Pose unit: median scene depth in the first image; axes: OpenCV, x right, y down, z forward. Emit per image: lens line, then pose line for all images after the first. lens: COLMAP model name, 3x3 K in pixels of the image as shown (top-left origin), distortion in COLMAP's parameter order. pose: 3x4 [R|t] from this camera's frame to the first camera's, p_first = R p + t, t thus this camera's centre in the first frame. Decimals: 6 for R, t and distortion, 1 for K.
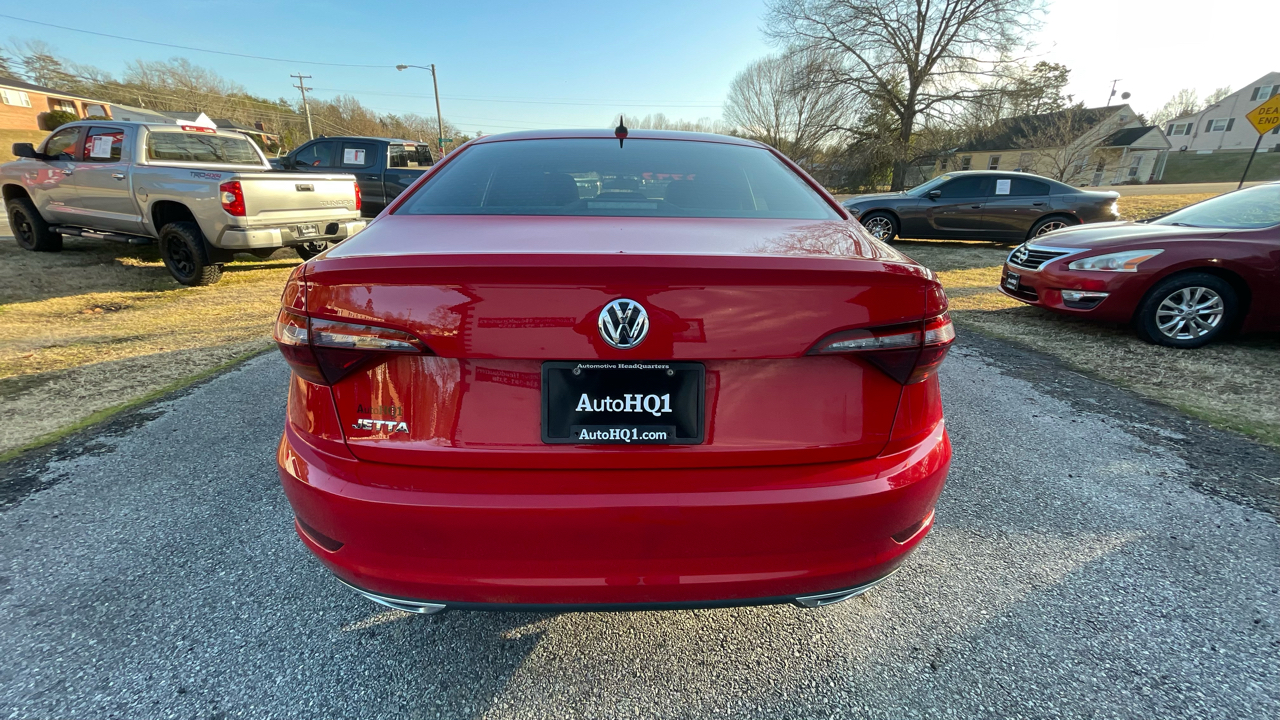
lens RADIAL K [[516.0, 0, 641.1], [0, 516.0, 360.7], [0, 0, 1]] dist [-0.001997, 0.000185]
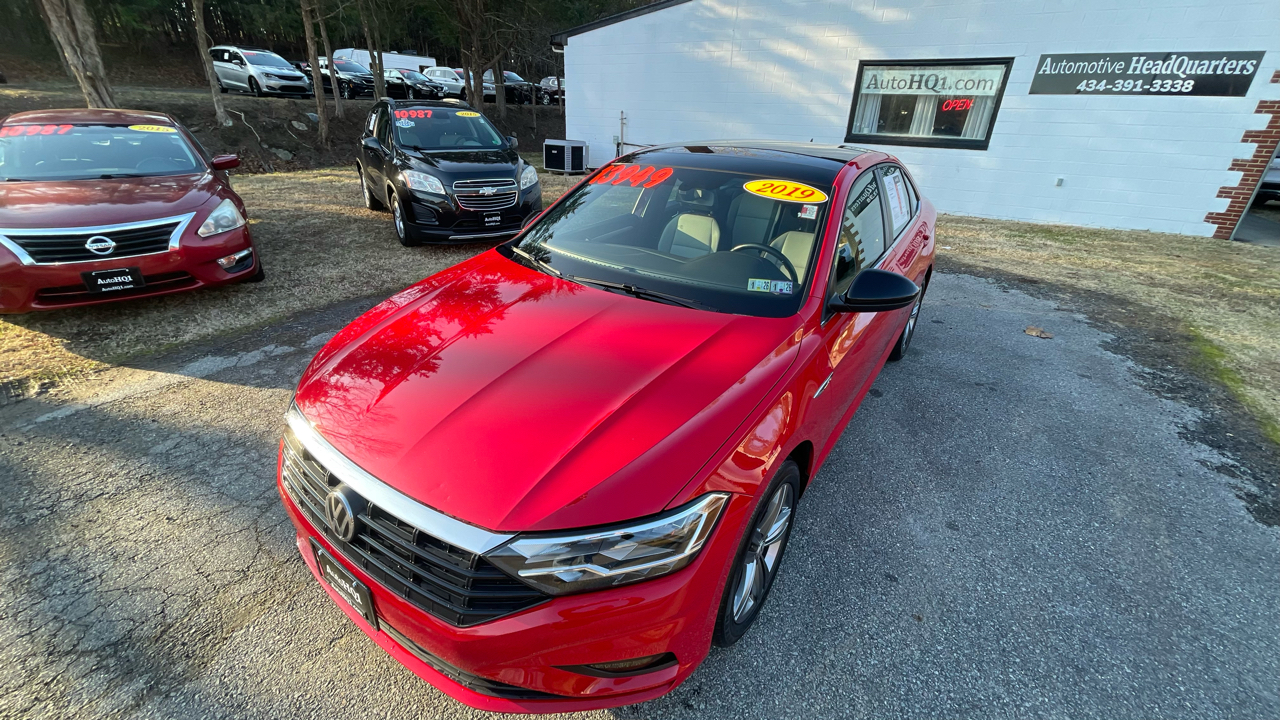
lens RADIAL K [[516.0, 0, 635.7], [0, 516.0, 357.5], [0, 0, 1]] dist [-0.001997, 0.000185]
pose [[-0.797735, -0.294082, 0.526436, -0.207998], [0.150399, 0.748392, 0.645979, -0.319937], [-0.583952, 0.594495, -0.552789, 0.768590]]
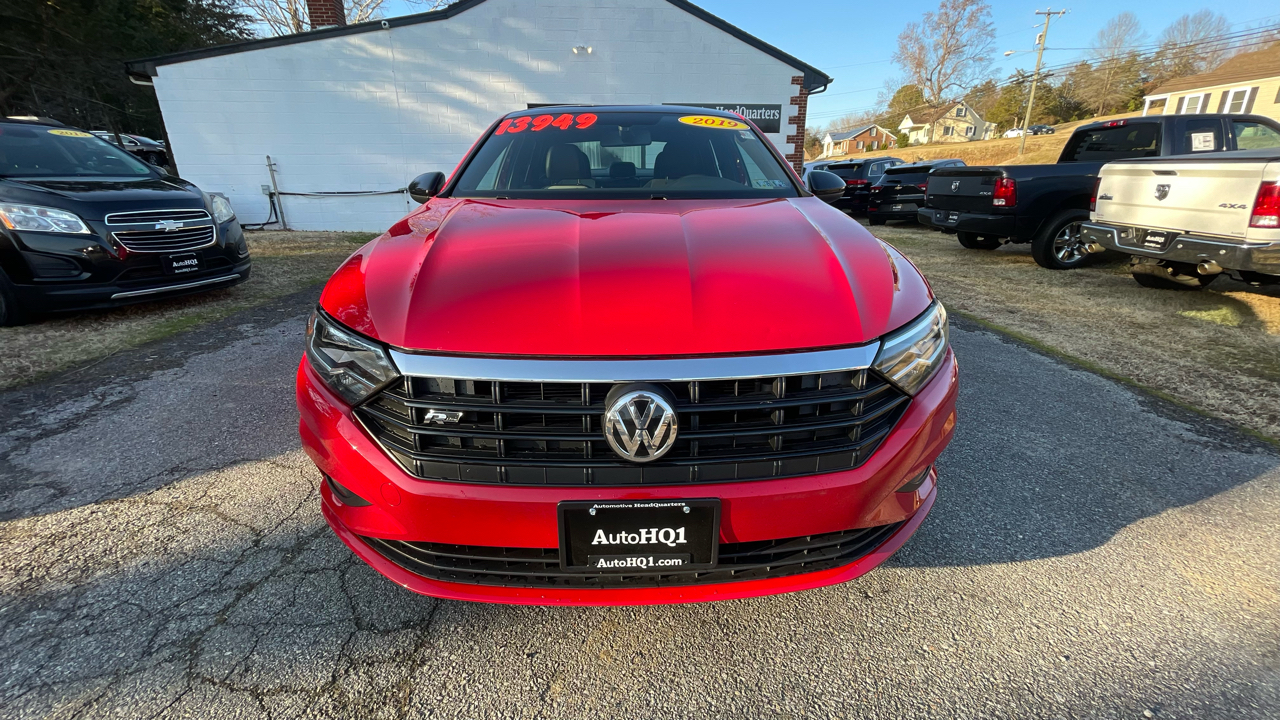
lens RADIAL K [[516.0, 0, 641.3], [0, 516.0, 357.2], [0, 0, 1]] dist [-0.001997, 0.000185]
pose [[-0.999823, -0.007541, -0.017208, -0.026548], [-0.016415, 0.796181, 0.604836, -0.263494], [0.009139, 0.605012, -0.796164, 0.862808]]
